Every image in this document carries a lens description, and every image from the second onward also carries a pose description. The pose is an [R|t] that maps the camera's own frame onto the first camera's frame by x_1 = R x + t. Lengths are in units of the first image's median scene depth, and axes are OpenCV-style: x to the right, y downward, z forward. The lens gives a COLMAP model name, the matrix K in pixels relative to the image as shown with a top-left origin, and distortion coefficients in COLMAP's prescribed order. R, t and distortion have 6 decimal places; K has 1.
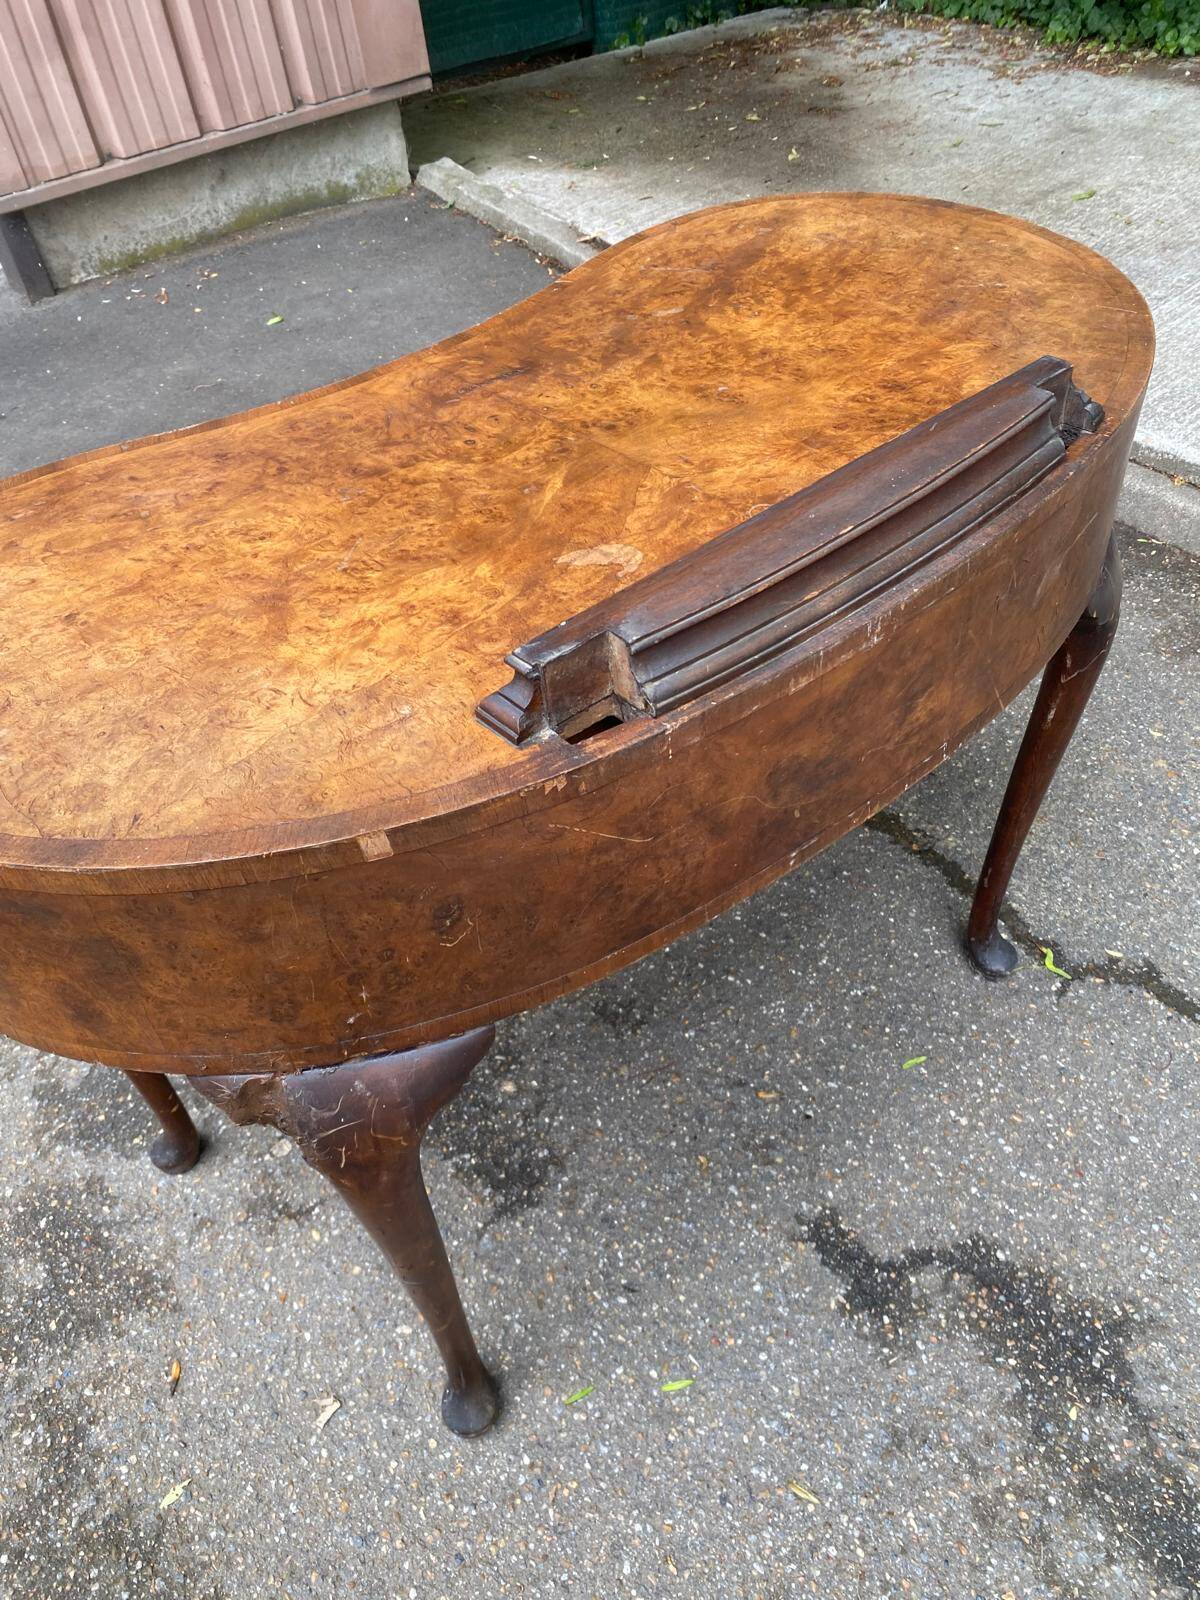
lens RADIAL K [[1217.6, 0, 600.6], [0, 1217.6, 795.6], [0, 0, 1]] dist [0.012329, -0.014495]
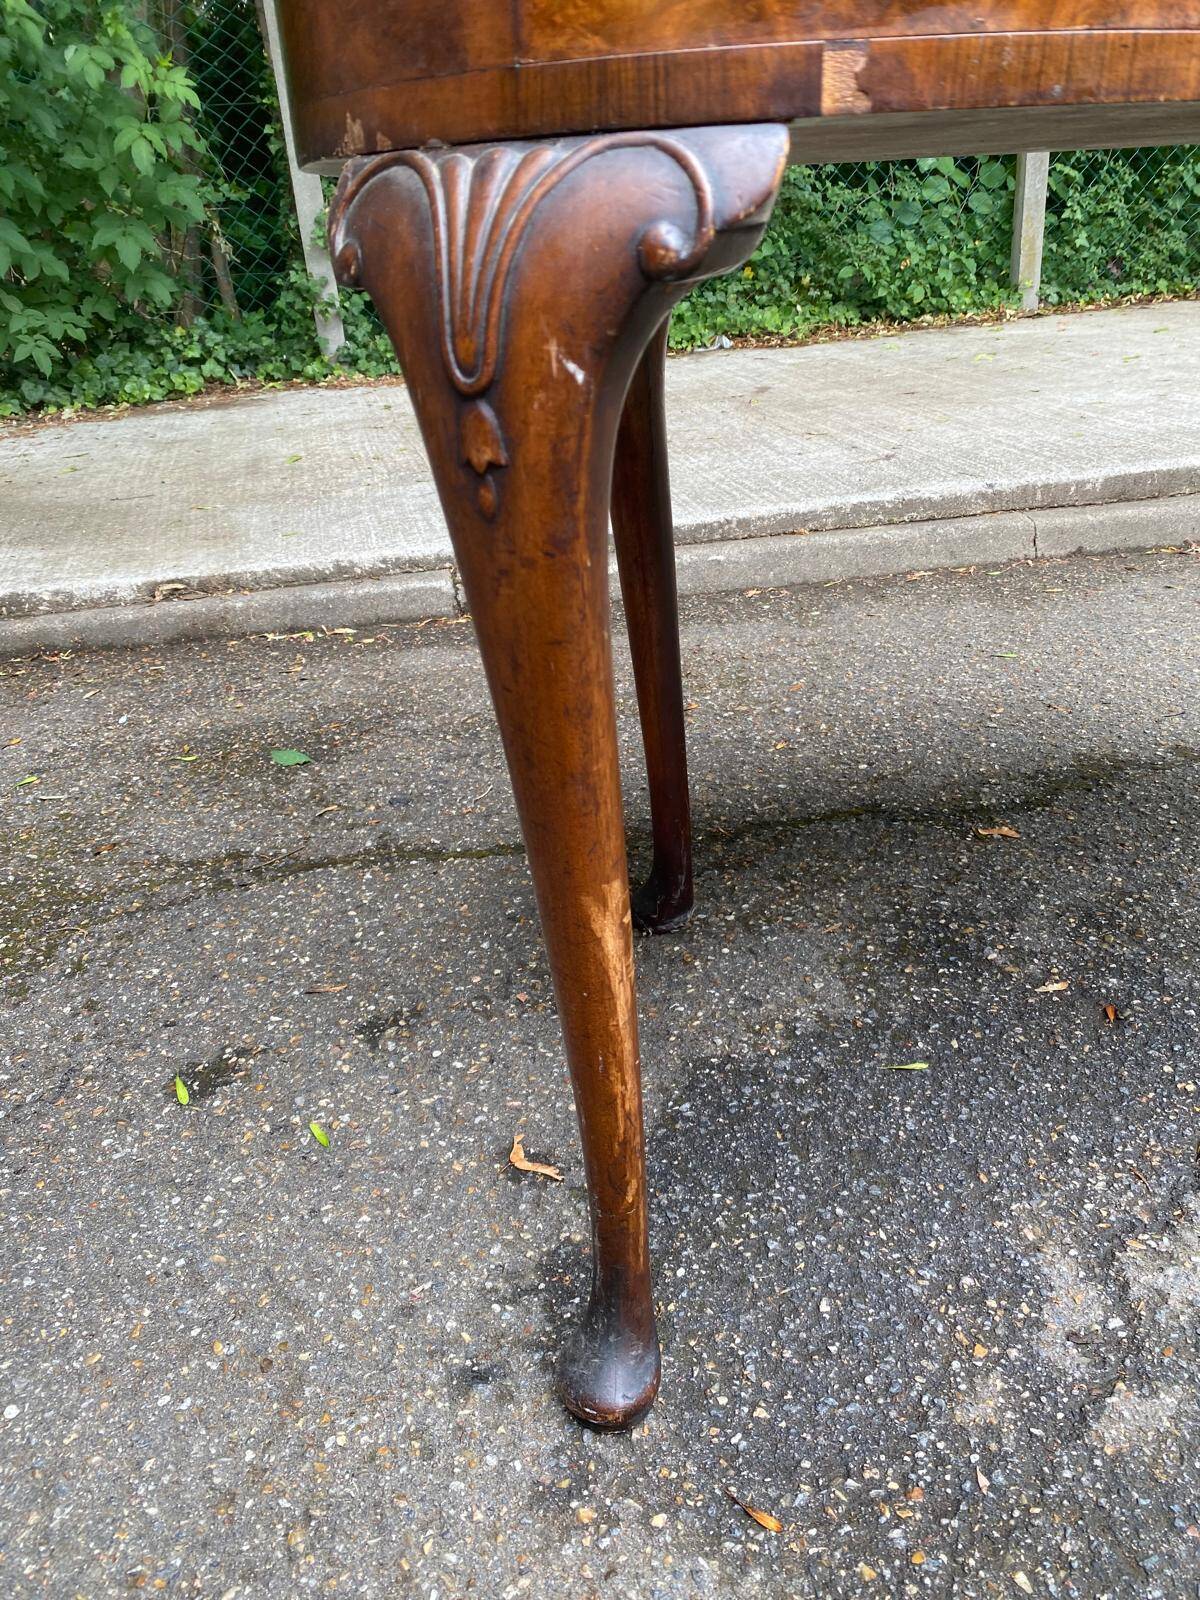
lens RADIAL K [[1217.6, 0, 620.2], [0, 1217.6, 784.8], [0, 0, 1]] dist [0.012329, -0.014495]
pose [[0.466264, -0.329160, 0.821128, -0.894148], [0.619864, 0.783799, -0.037783, -0.272220], [-0.631163, 0.526605, 0.569492, 1.150296]]
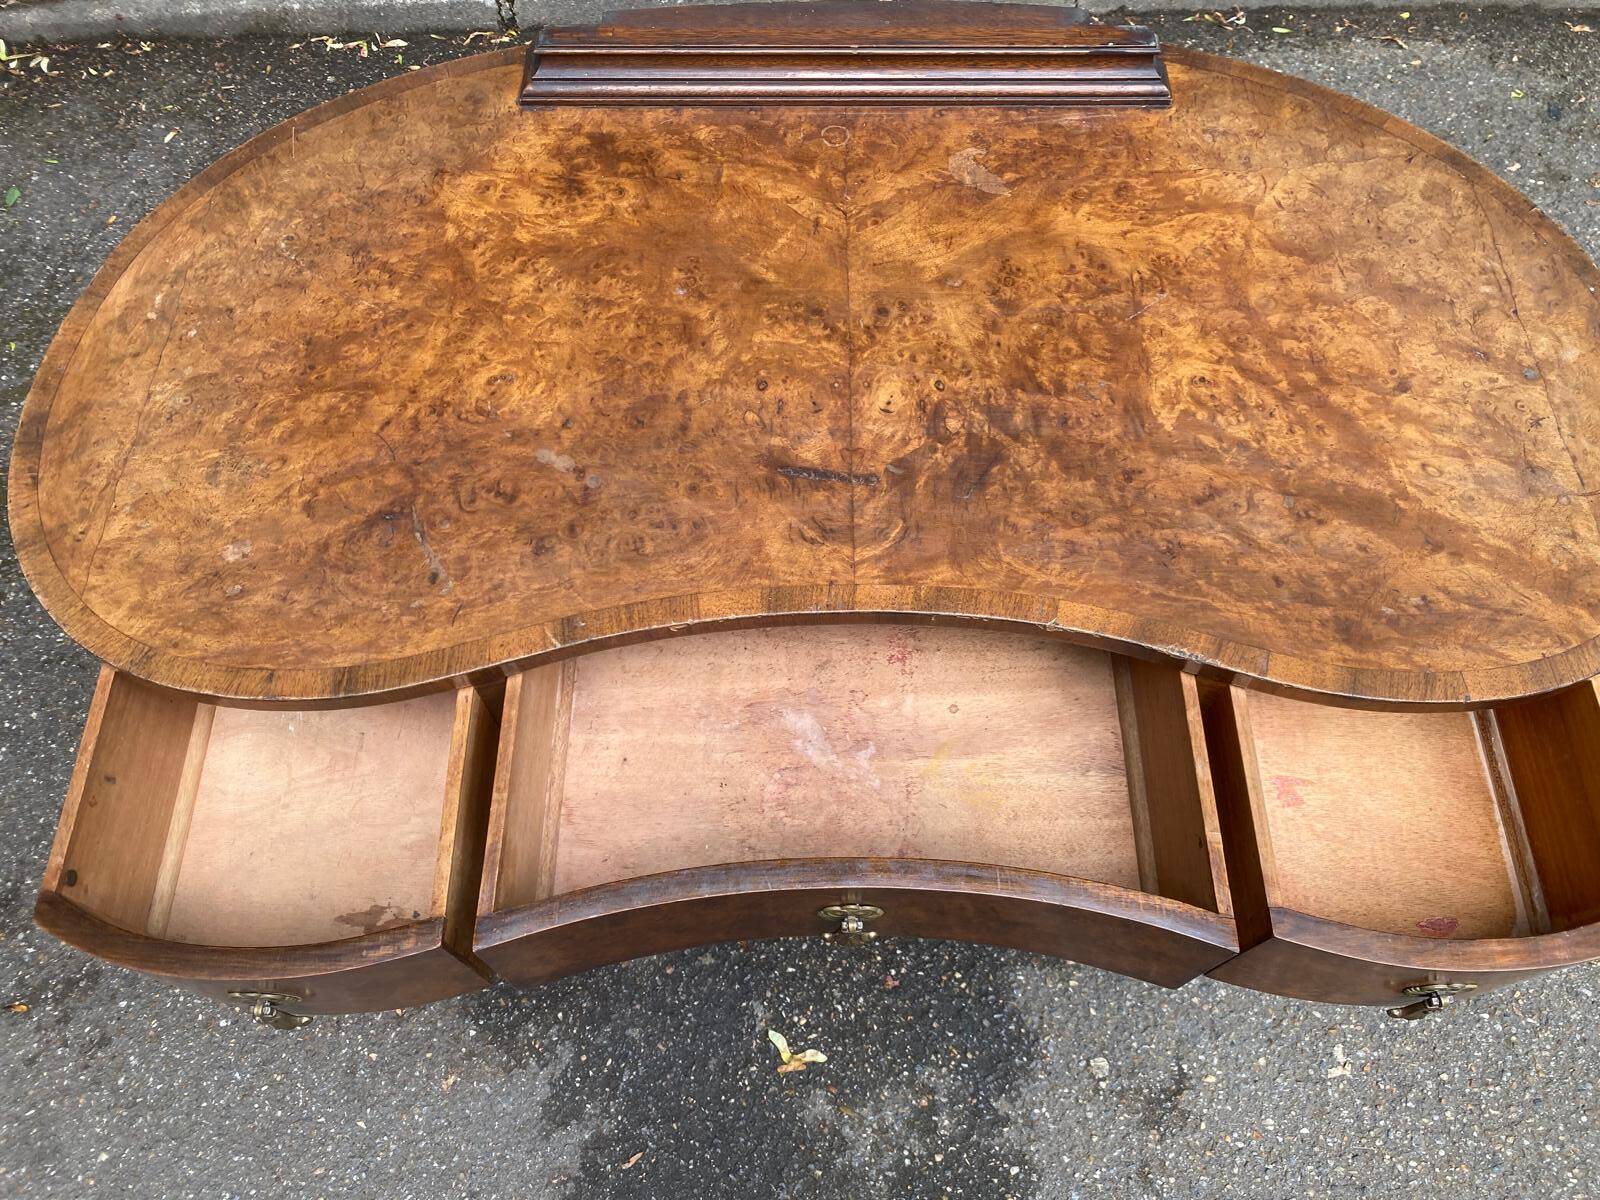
lens RADIAL K [[1217.6, 0, 798.7], [0, 1217.6, 573.6], [0, 0, 1]] dist [0.012329, -0.014495]
pose [[0.562834, -0.693261, 0.450119, -0.646753], [0.538731, 0.720680, 0.436336, -0.643166], [-0.626887, -0.003092, 0.779104, 0.437227]]
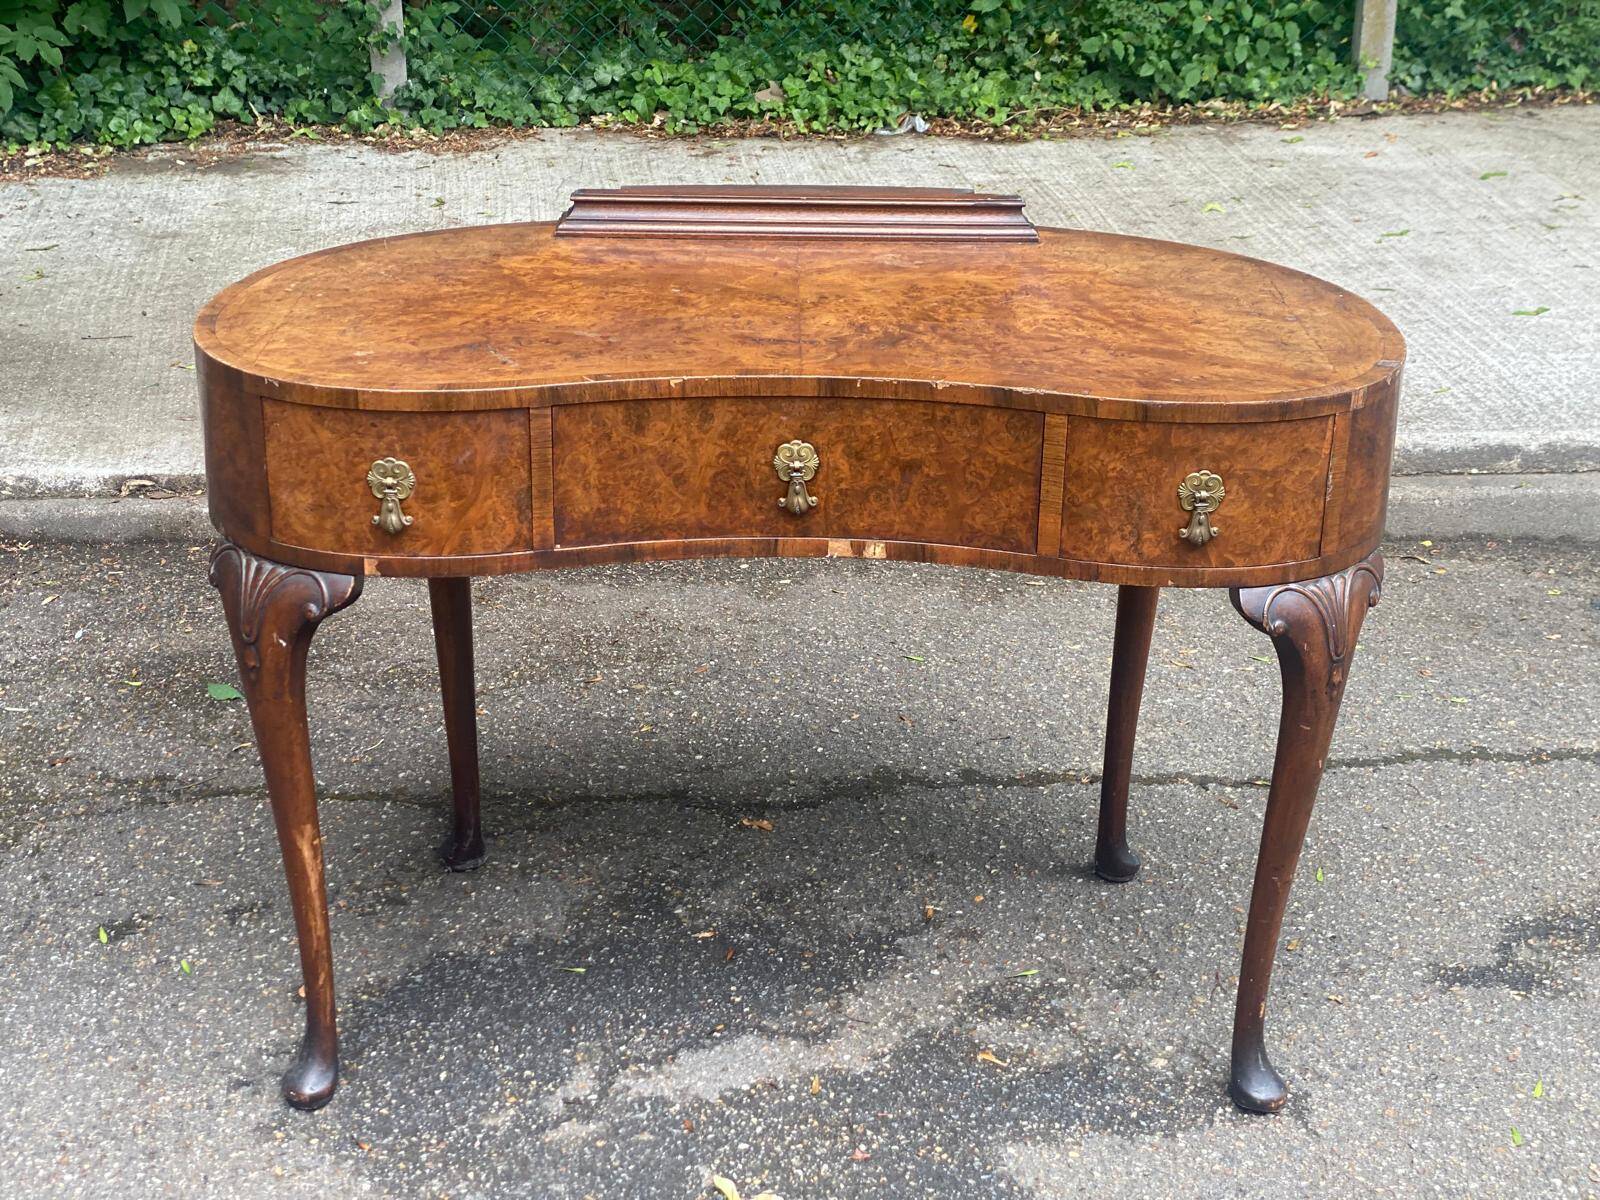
lens RADIAL K [[2353.8, 0, 794.7], [0, 2353.8, 566.6], [0, 0, 1]] dist [0.105332, 0.000000]
pose [[0.551880, -0.244331, 0.797327, -1.797791], [0.530393, 0.840649, -0.109511, -0.024066], [-0.643515, 0.483333, 0.593529, -0.055636]]
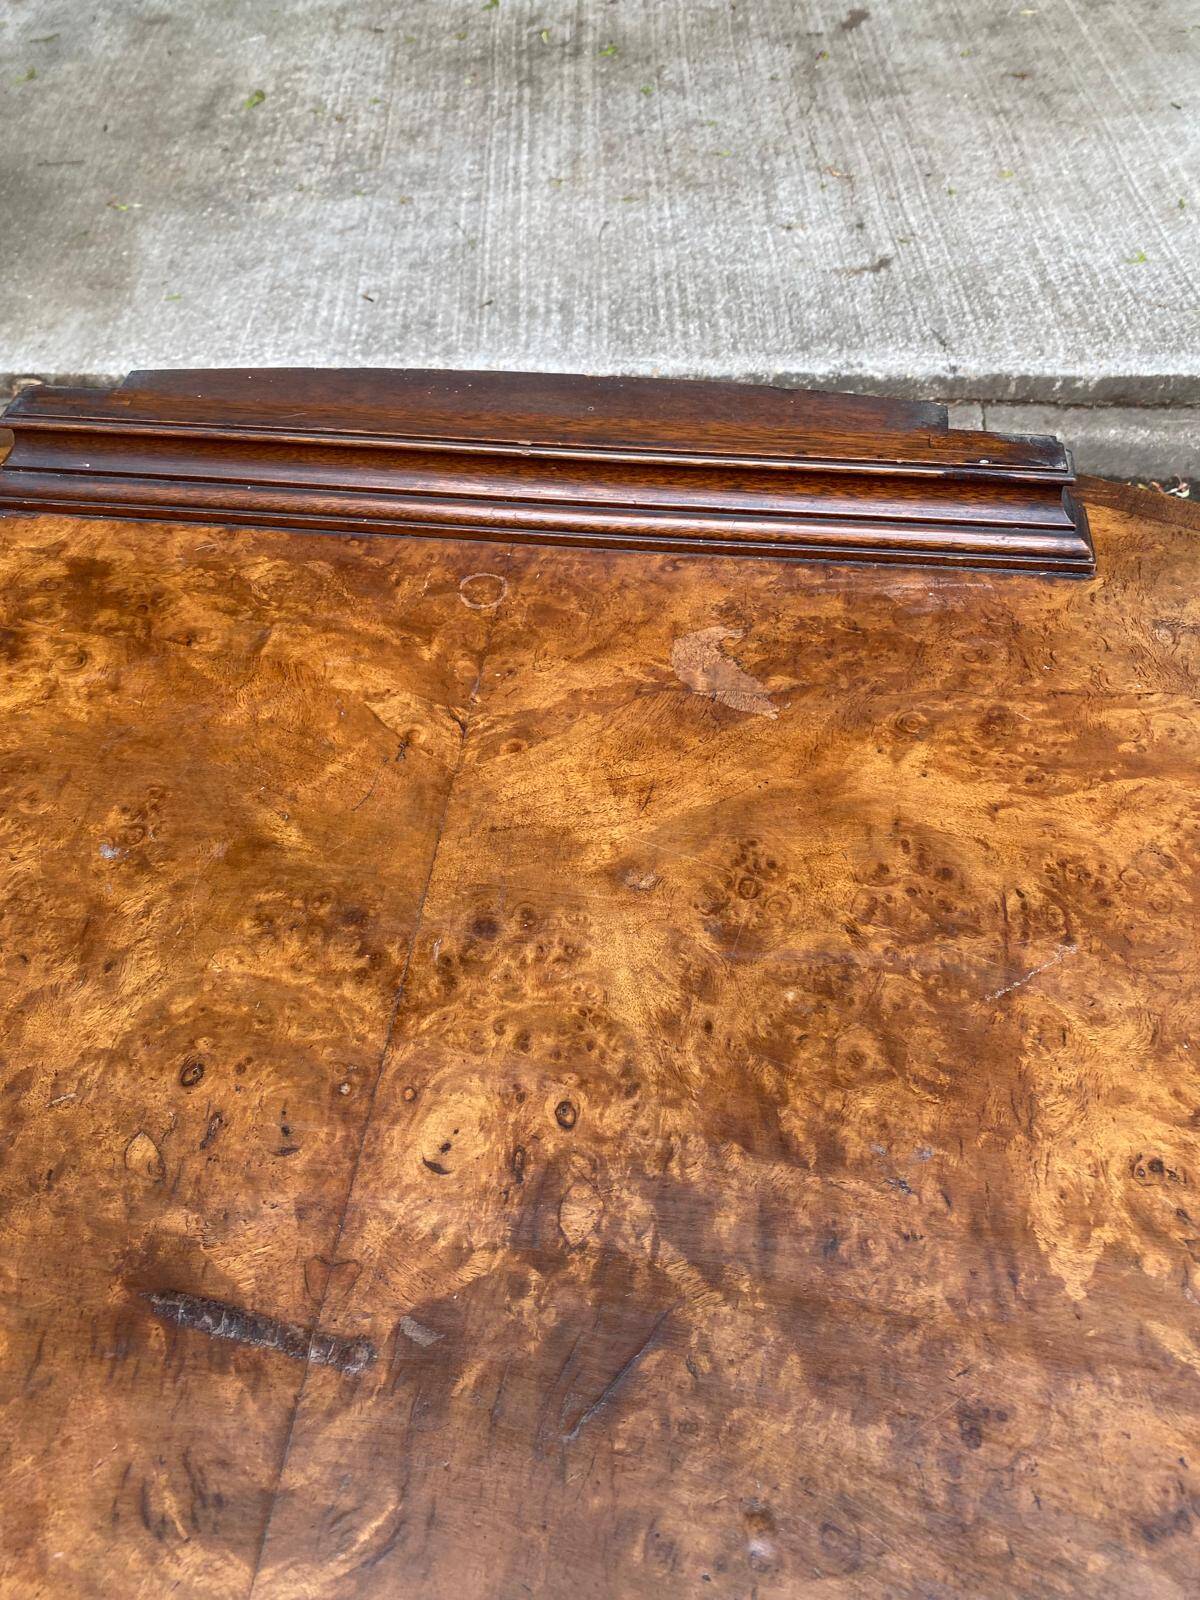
lens RADIAL K [[1217.6, 0, 594.5], [0, 1217.6, 771.7], [0, 0, 1]] dist [0.012329, -0.014495]
pose [[0.659778, -0.543913, 0.518510, -0.318779], [0.500504, 0.832752, 0.236686, -0.517830], [-0.560526, 0.103356, 0.821662, 0.657227]]
